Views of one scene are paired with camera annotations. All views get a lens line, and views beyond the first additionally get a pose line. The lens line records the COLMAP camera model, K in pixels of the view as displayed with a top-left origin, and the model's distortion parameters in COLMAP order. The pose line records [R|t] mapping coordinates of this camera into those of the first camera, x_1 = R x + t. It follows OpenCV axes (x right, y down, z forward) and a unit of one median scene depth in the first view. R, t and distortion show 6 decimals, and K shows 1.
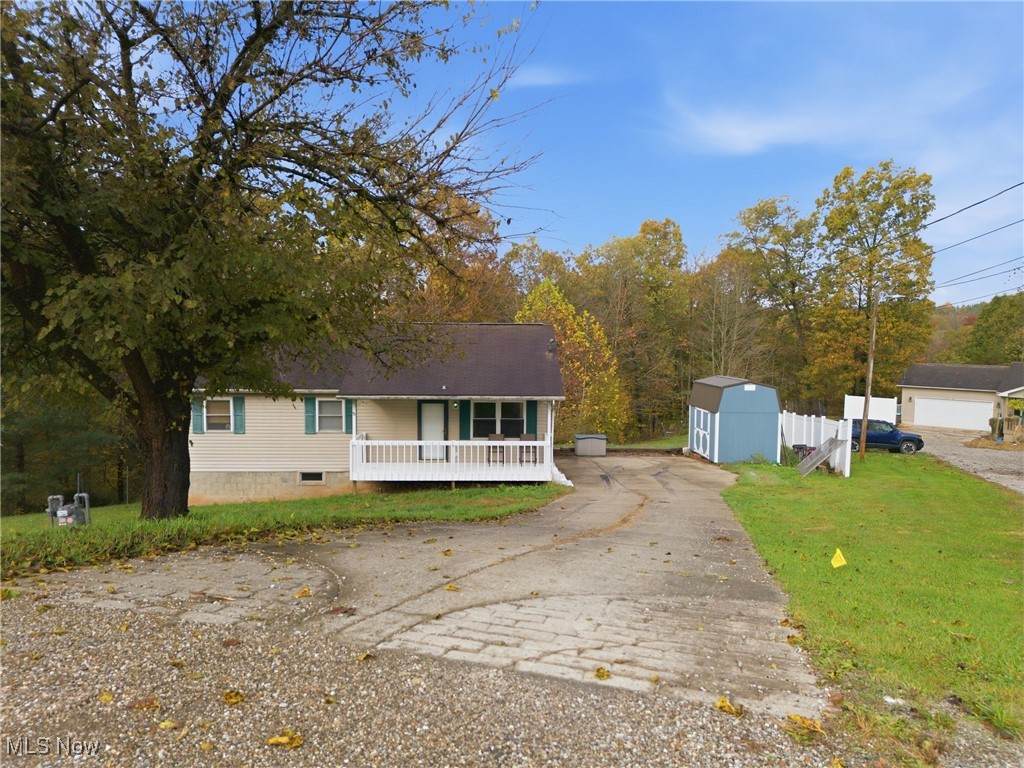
lens RADIAL K [[716.7, 0, 507.9], [0, 716.7, 385.2], [0, 0, 1]] dist [0.025169, -0.003166]
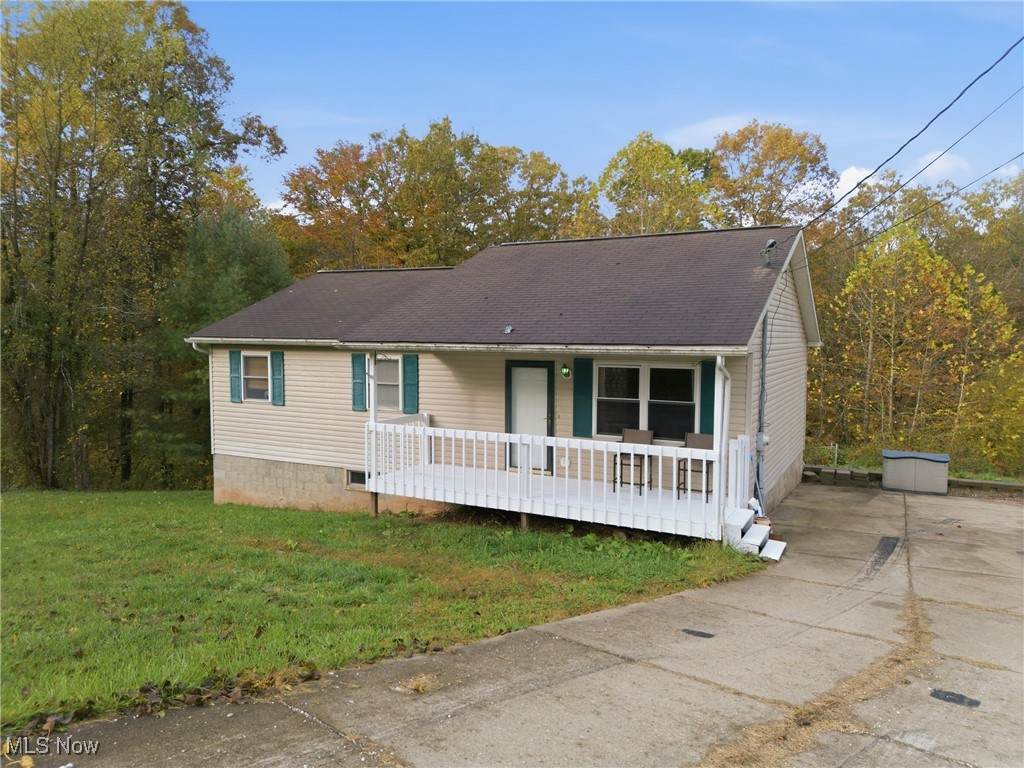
lens RADIAL K [[716.7, 0, 507.9], [0, 716.7, 385.2], [0, 0, 1]] dist [0.025169, -0.003166]
pose [[0.874102, 0.034050, -0.484548, 0.147426], [-0.036375, 0.999328, 0.004607, 0.037227], [0.484379, 0.013599, 0.874752, 0.509094]]
